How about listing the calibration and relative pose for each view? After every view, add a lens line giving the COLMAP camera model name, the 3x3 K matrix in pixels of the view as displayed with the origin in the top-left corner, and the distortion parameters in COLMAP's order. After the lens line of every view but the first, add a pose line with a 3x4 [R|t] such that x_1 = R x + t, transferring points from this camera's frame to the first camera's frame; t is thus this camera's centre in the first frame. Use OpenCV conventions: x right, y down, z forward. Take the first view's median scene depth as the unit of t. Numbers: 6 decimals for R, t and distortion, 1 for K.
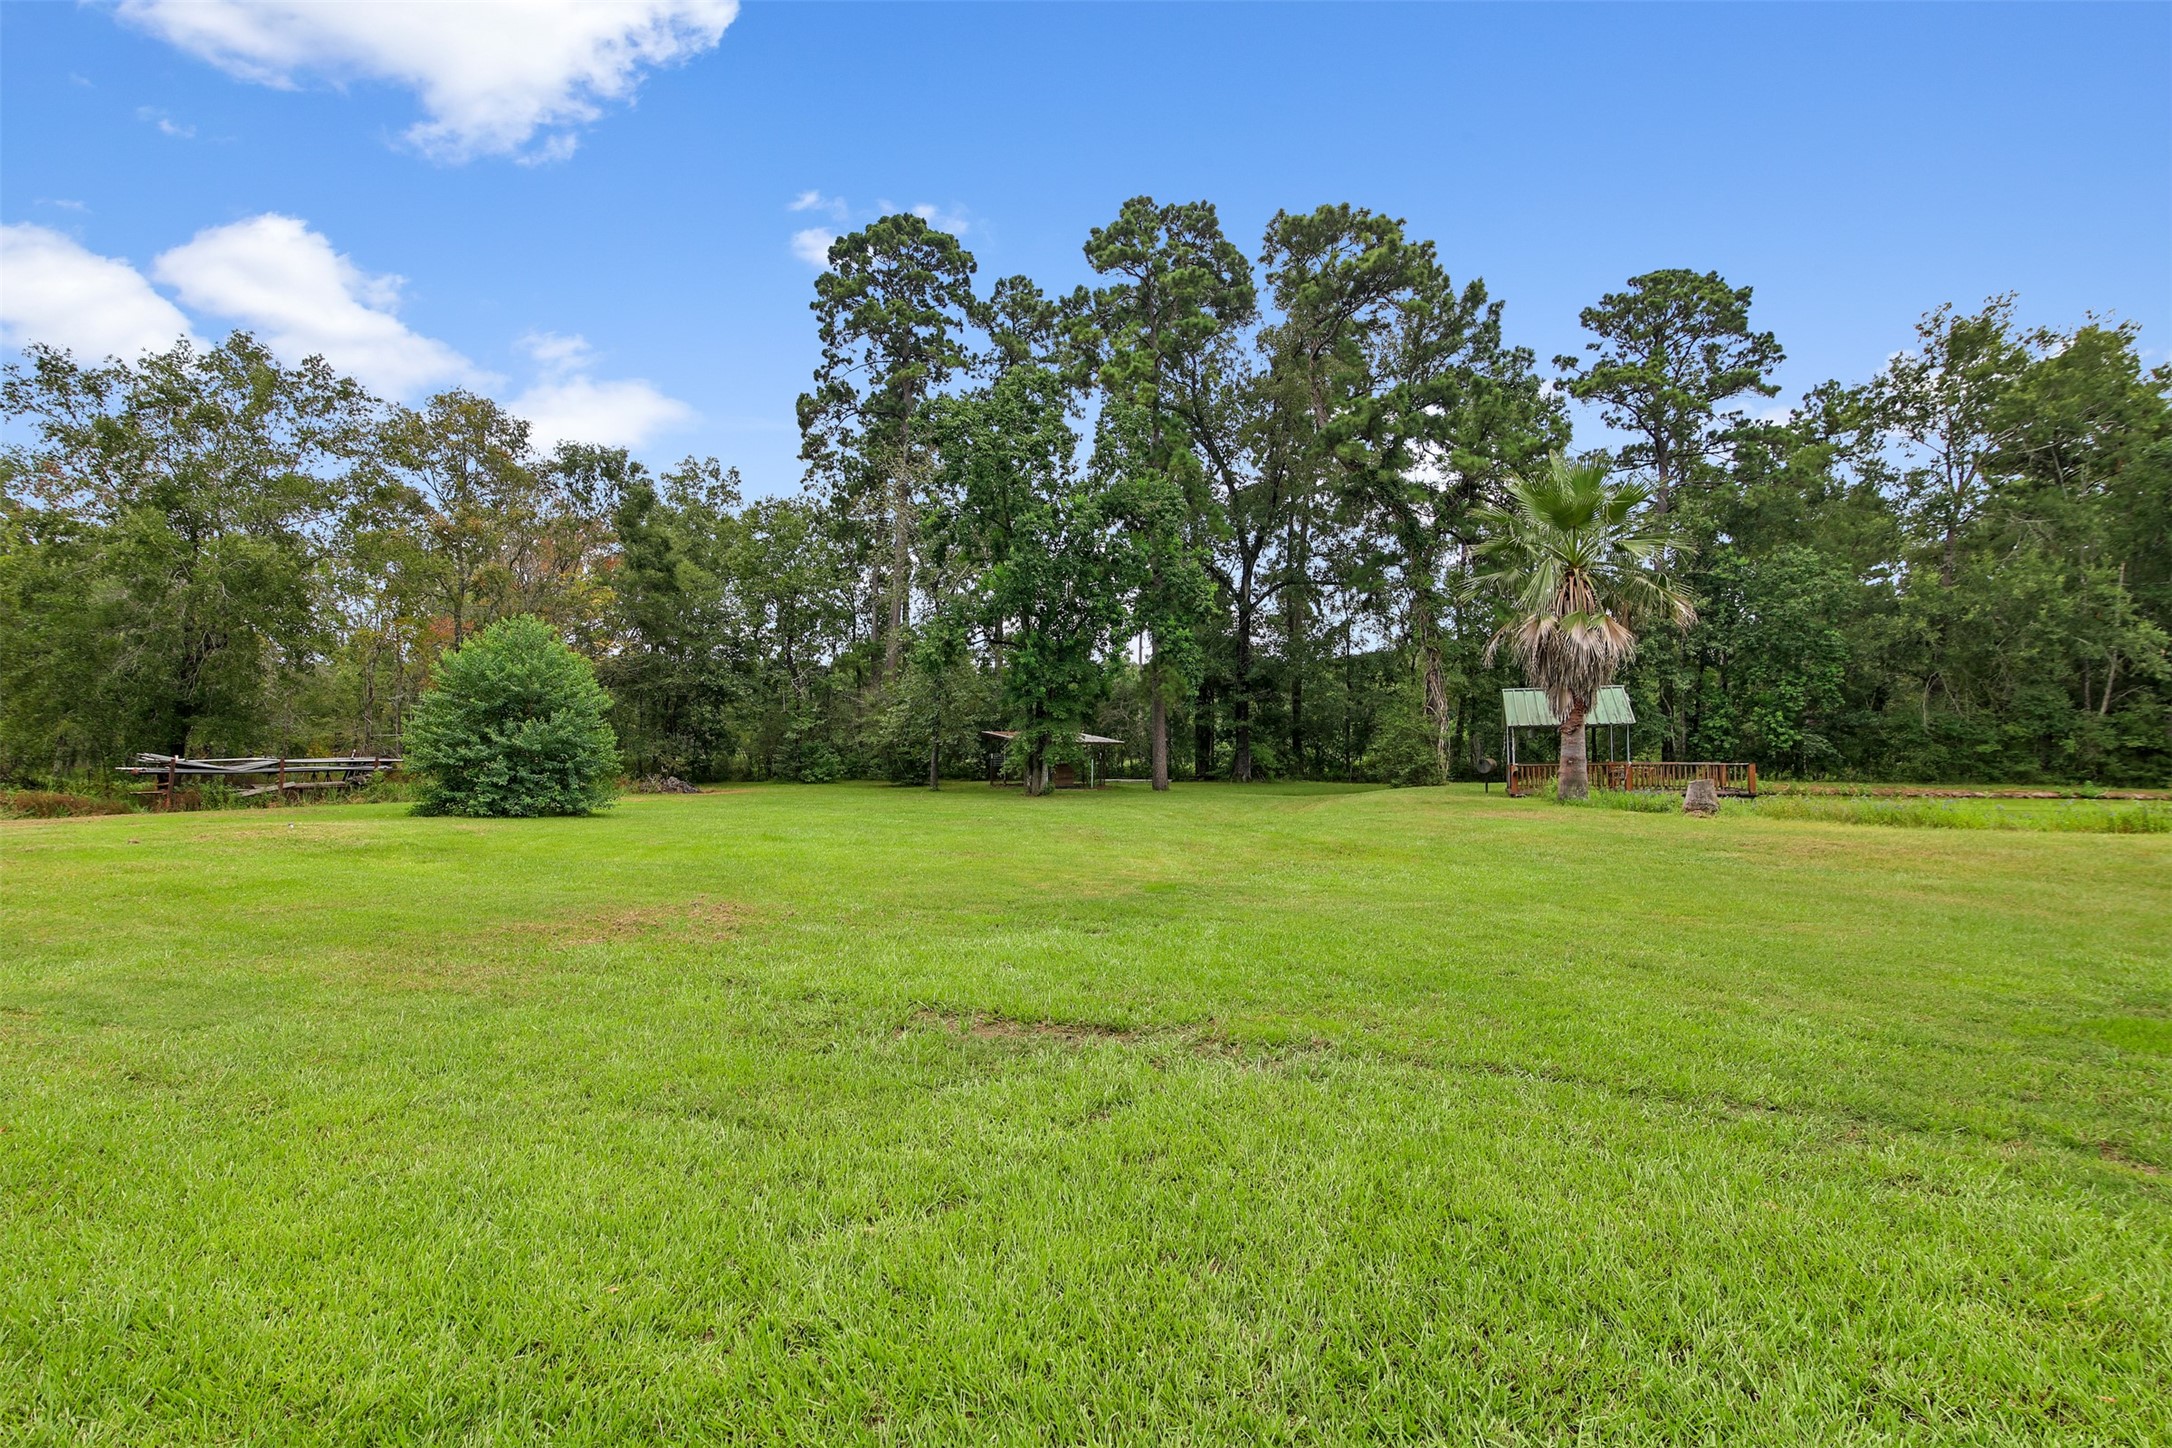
lens RADIAL K [[1017.0, 0, 1090.4], [0, 1017.0, 726.0], [0, 0, 1]] dist [-0.001203, 0.000140]
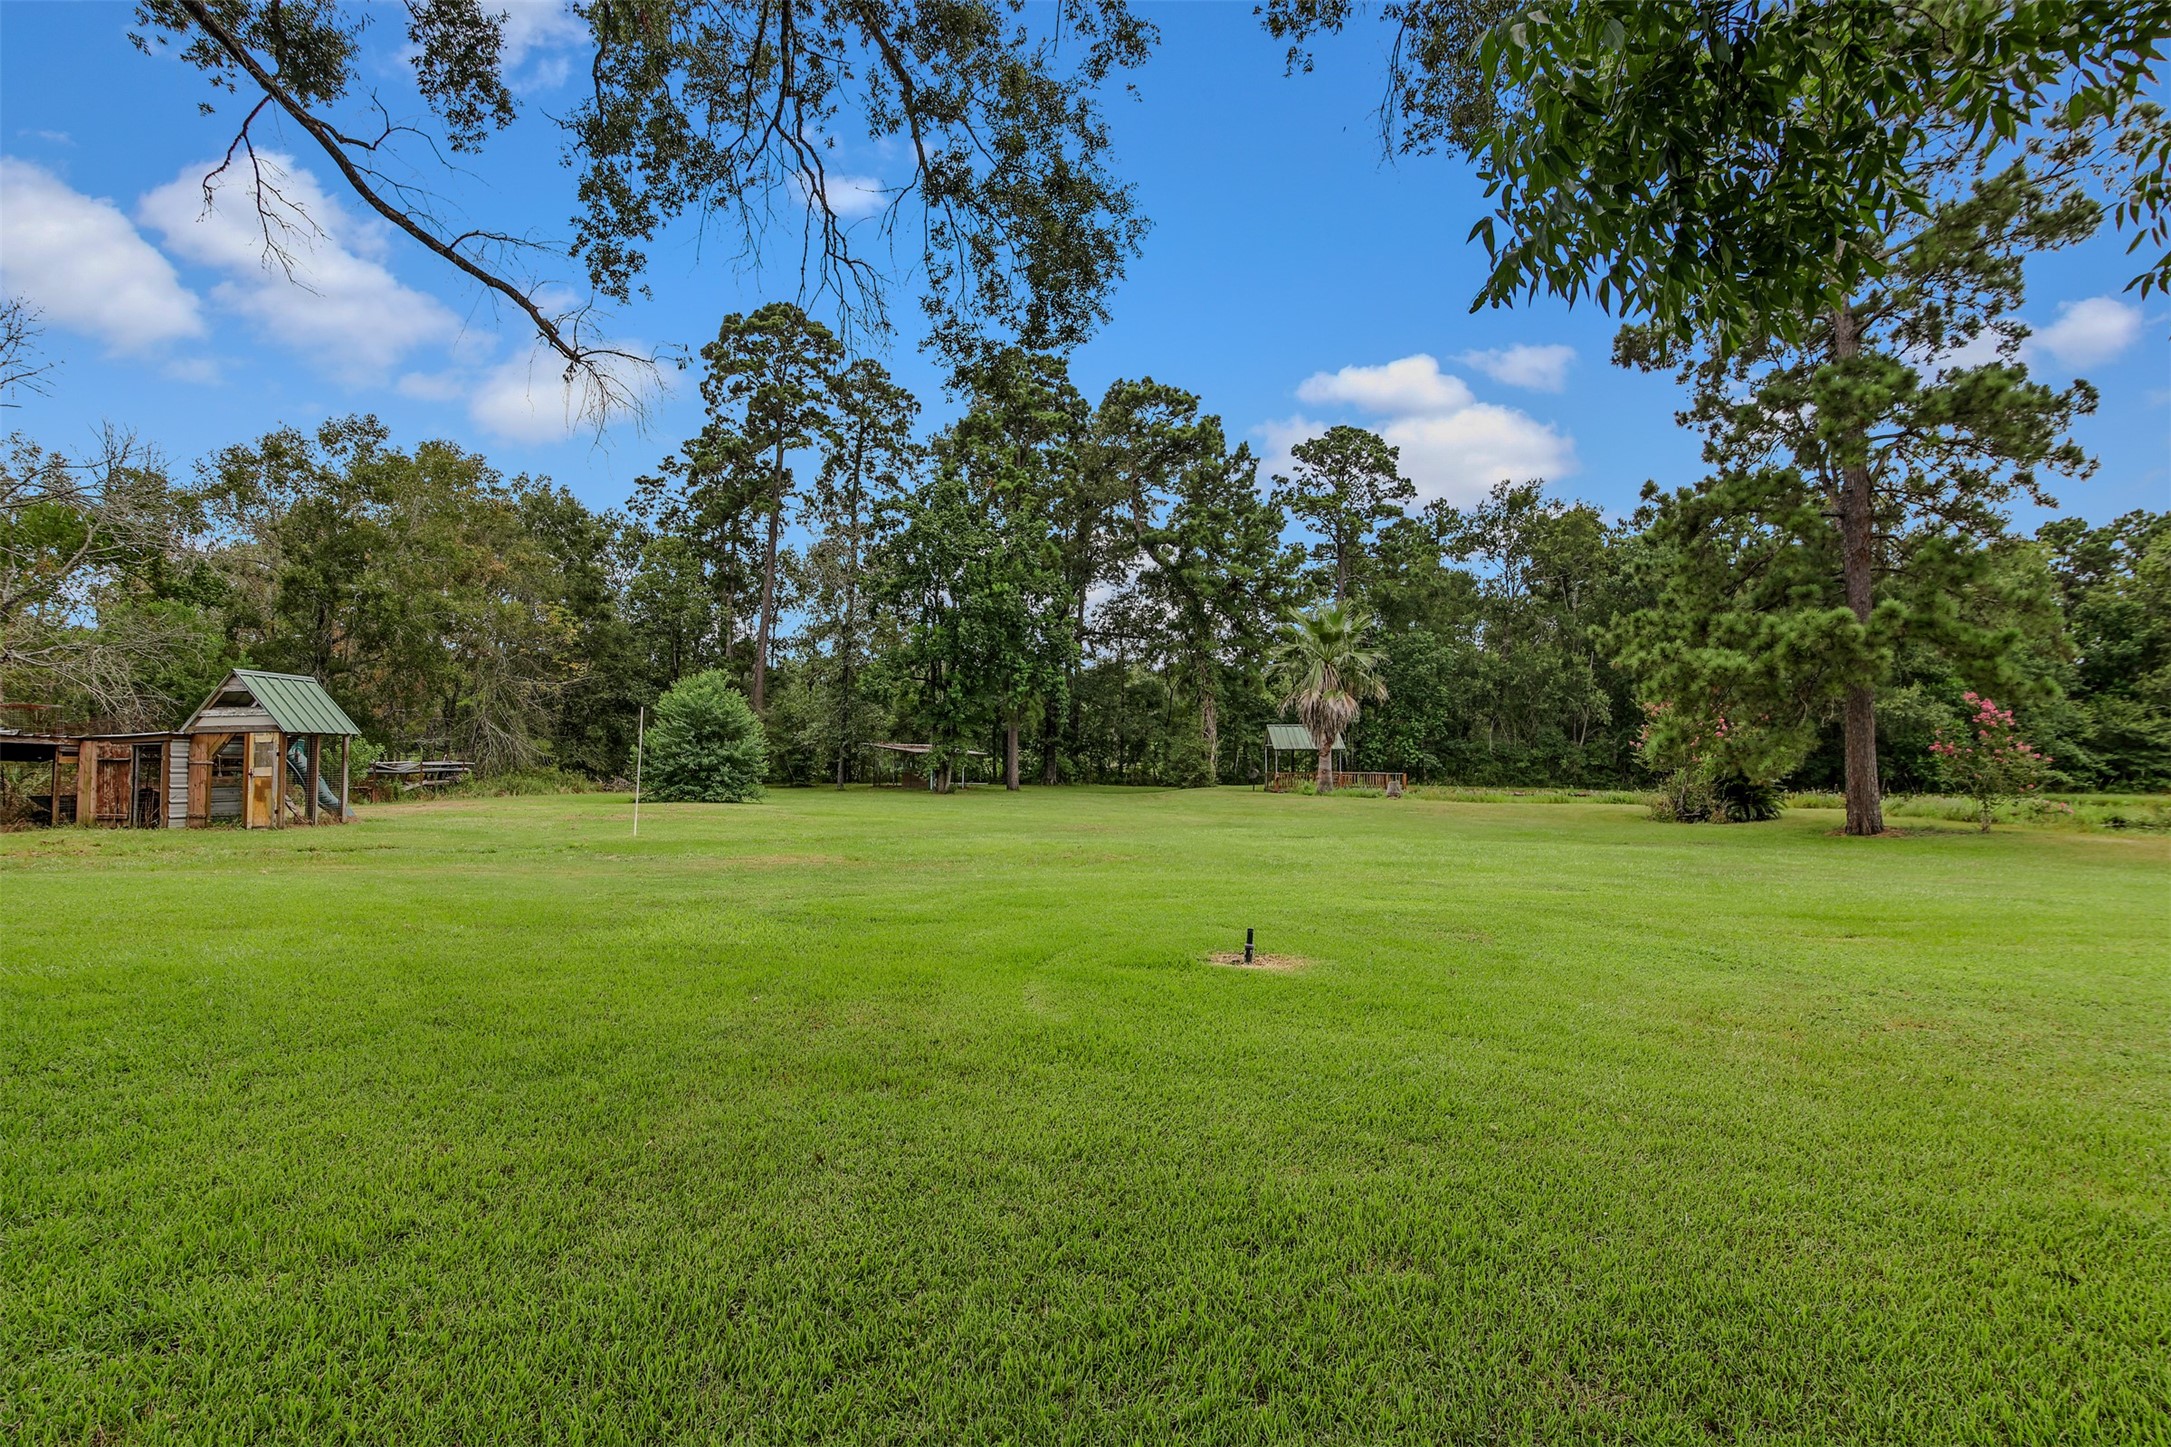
lens RADIAL K [[1127.9, 0, 1085.3], [0, 1127.9, 730.8], [0, 0, 1]] dist [-0.003239, -0.000166]
pose [[0.943340, 0.018831, 0.331294, -0.331238], [-0.019614, 0.999807, -0.000981, -0.015095], [-0.331249, -0.005572, 0.943527, -0.416904]]
